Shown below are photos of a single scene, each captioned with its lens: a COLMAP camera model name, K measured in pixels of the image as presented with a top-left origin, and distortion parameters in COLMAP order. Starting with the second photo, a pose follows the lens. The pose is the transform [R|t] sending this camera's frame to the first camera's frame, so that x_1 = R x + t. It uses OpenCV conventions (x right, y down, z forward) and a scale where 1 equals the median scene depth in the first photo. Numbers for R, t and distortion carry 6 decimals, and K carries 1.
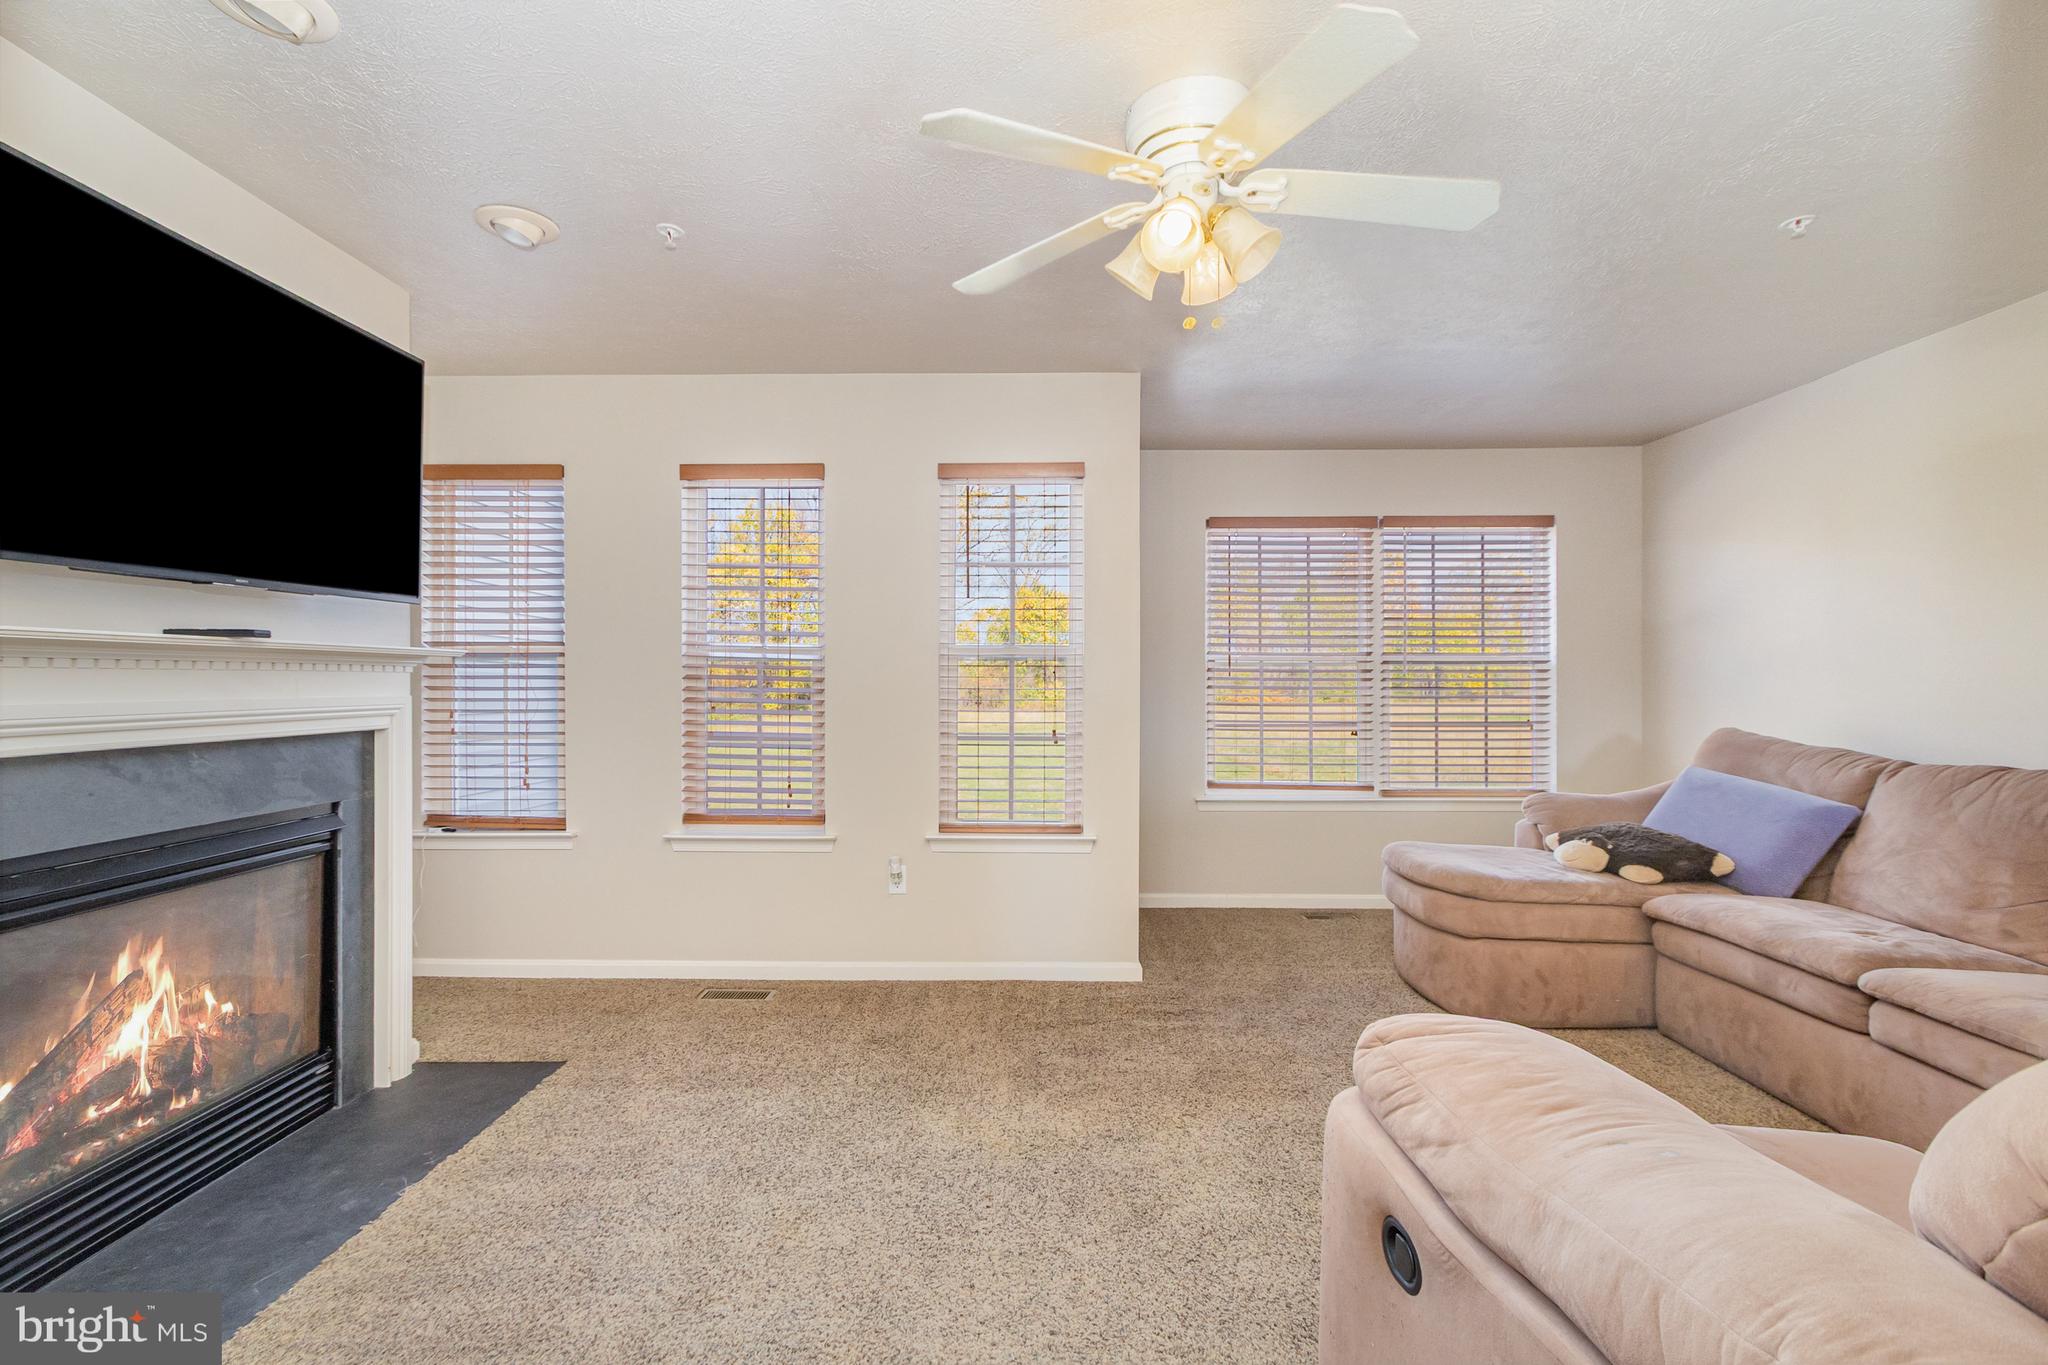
lens RADIAL K [[942.4, 0, 1016.7], [0, 942.4, 674.7], [0, 0, 1]] dist [0.014389, 0.001713]
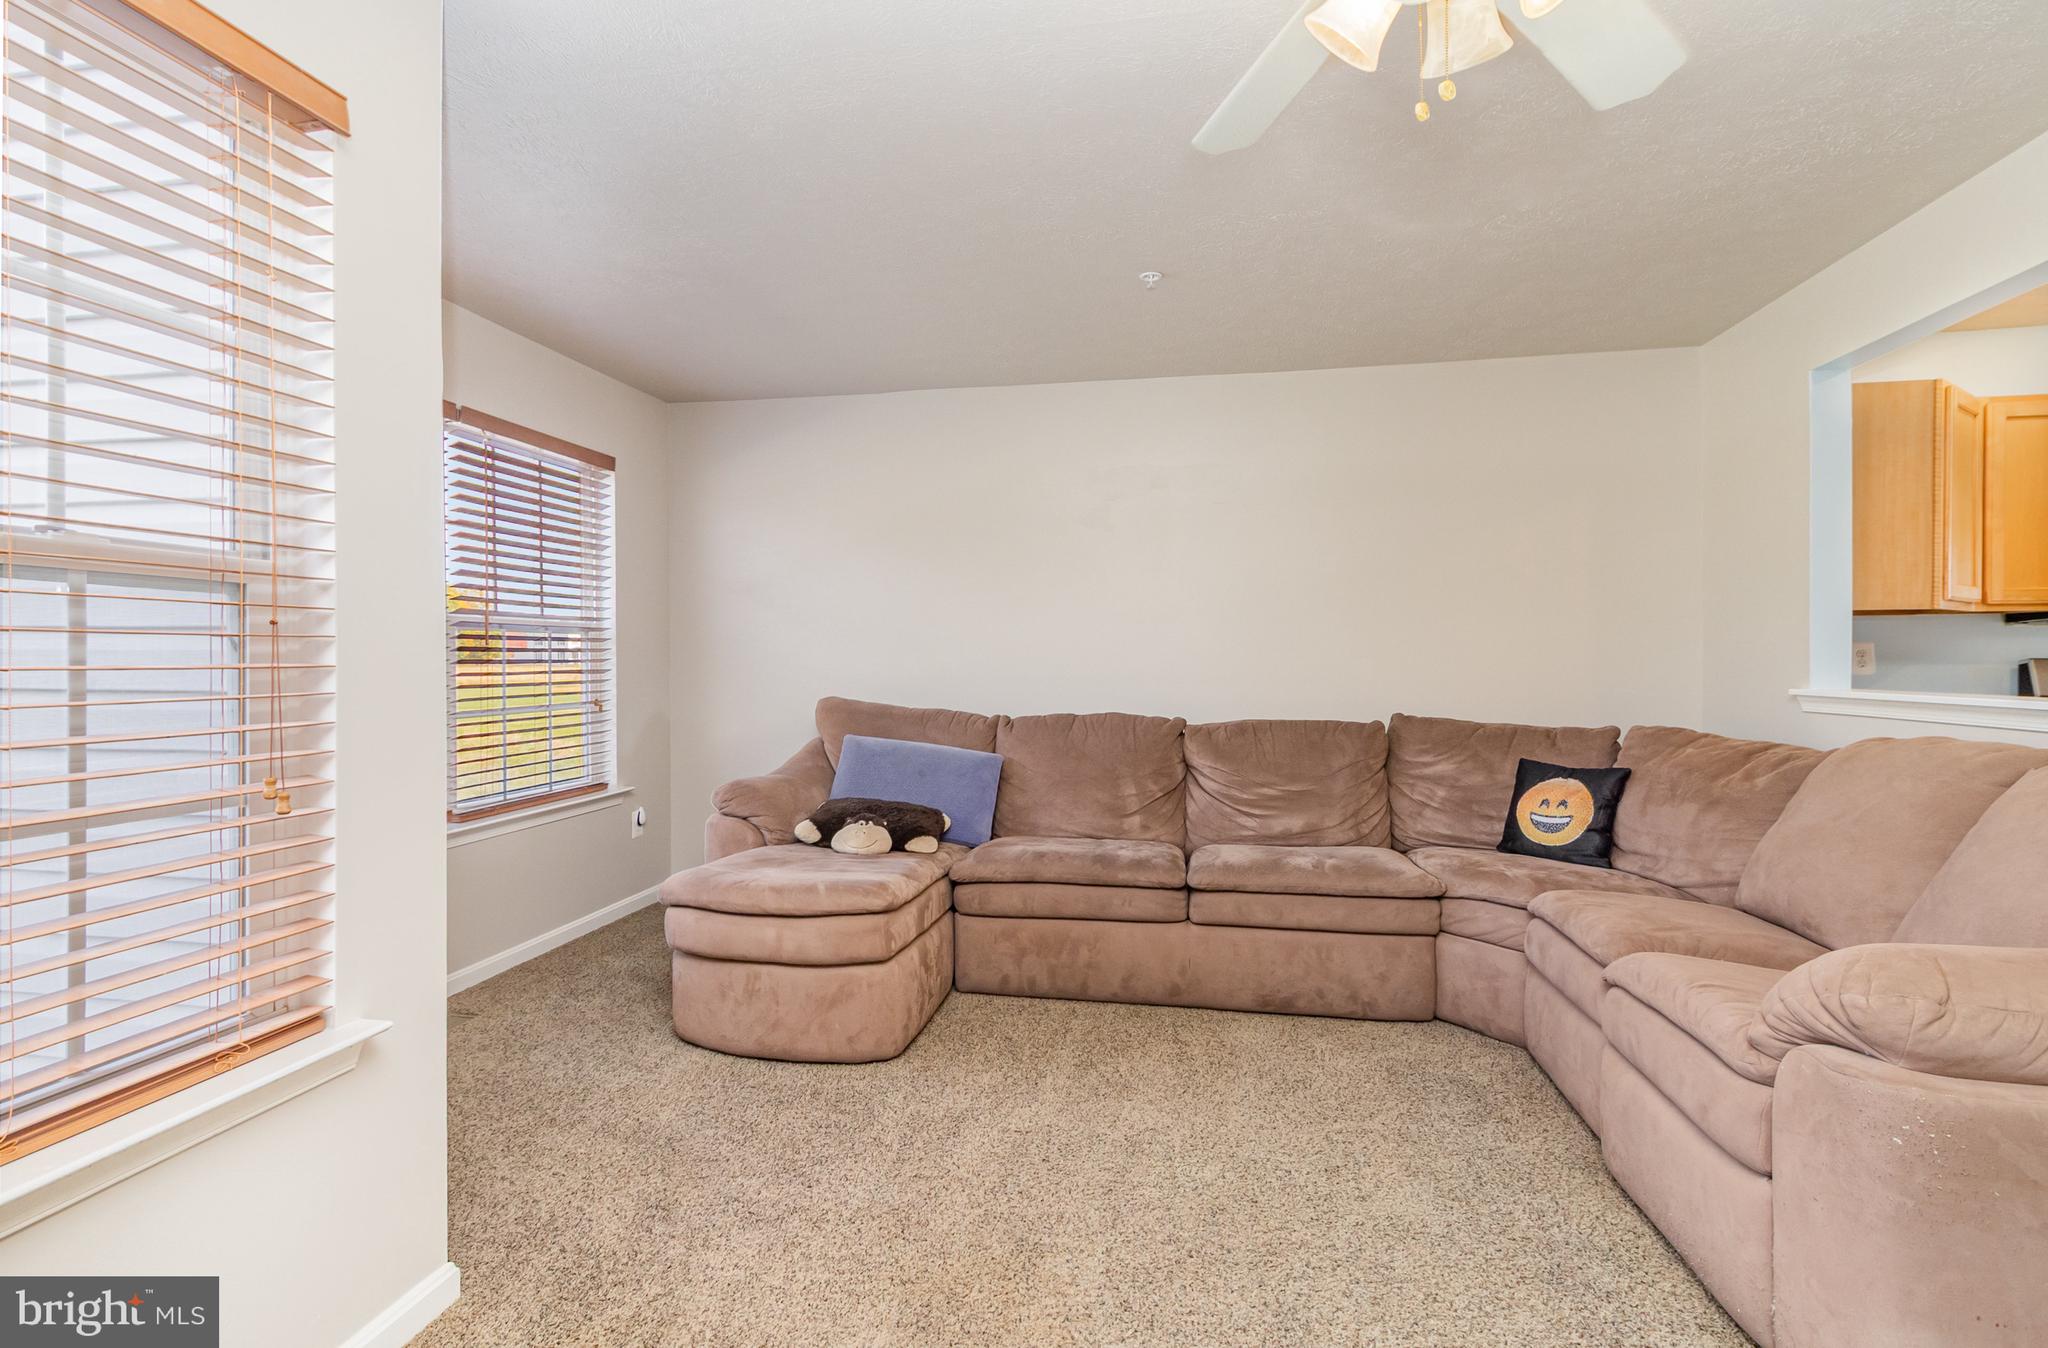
lens RADIAL K [[942.4, 0, 1023.0], [0, 942.4, 663.6], [0, 0, 1]] dist [0.014389, 0.001713]
pose [[0.161505, -0.007388, 0.986844, -0.391445], [-0.010539, 0.999902, 0.009210, 0.009056], [-0.986816, -0.011888, 0.161412, 0.914543]]
